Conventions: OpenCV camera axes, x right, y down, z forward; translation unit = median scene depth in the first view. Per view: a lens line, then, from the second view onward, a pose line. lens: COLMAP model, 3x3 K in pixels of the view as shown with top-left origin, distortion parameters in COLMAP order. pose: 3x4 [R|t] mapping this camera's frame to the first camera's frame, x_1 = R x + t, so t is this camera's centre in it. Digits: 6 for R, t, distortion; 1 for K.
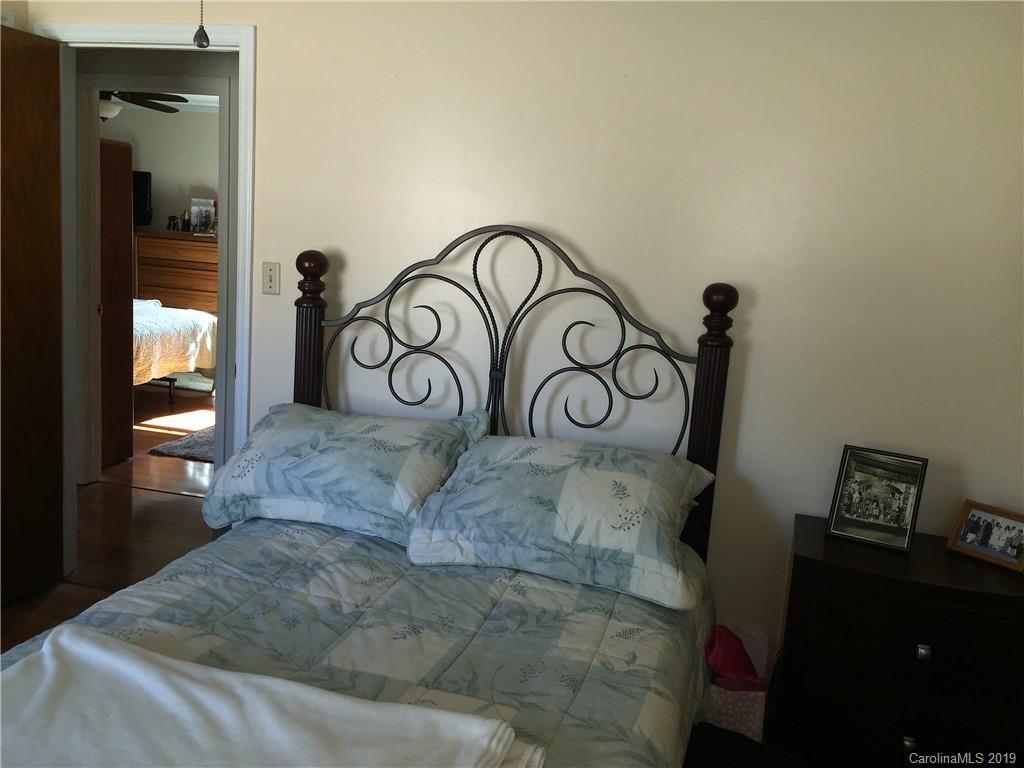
lens RADIAL K [[875.2, 0, 510.8], [0, 875.2, 382.7], [0, 0, 1]] dist [0.061846, -0.091589]
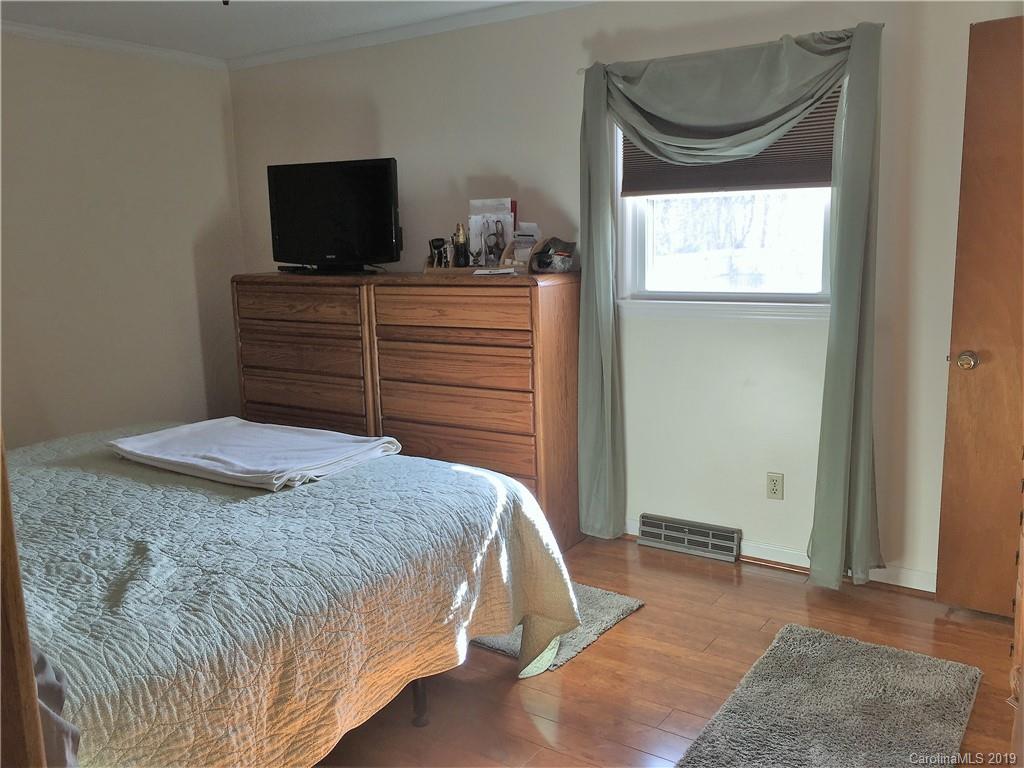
lens RADIAL K [[875.2, 0, 515.6], [0, 875.2, 387.6], [0, 0, 1]] dist [0.061846, -0.091589]
pose [[0.941579, -0.040813, -0.334311, -0.176891], [0.039433, 0.999163, -0.010916, -0.097227], [0.334476, -0.002905, 0.942400, 0.545511]]
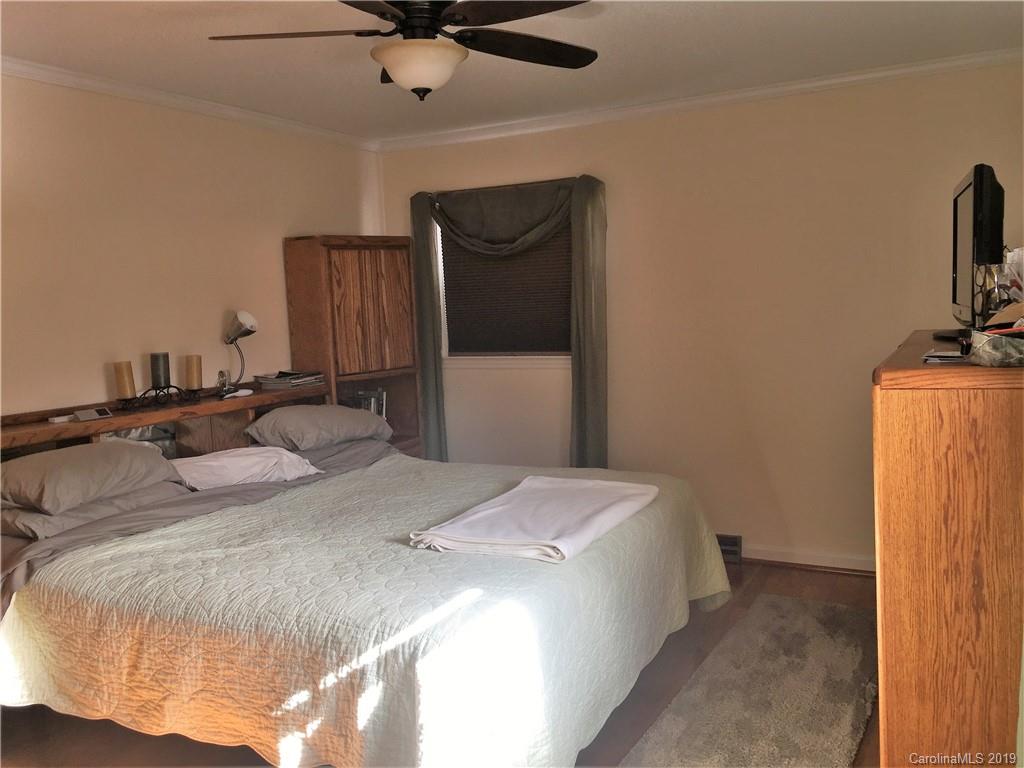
lens RADIAL K [[875.2, 0, 517.4], [0, 875.2, 380.5], [0, 0, 1]] dist [0.061846, -0.091589]
pose [[-0.214287, 0.022904, -0.976502, -0.045583], [-0.138666, 0.988886, 0.053624, -0.153853], [0.966878, 0.146898, -0.208730, 0.920513]]
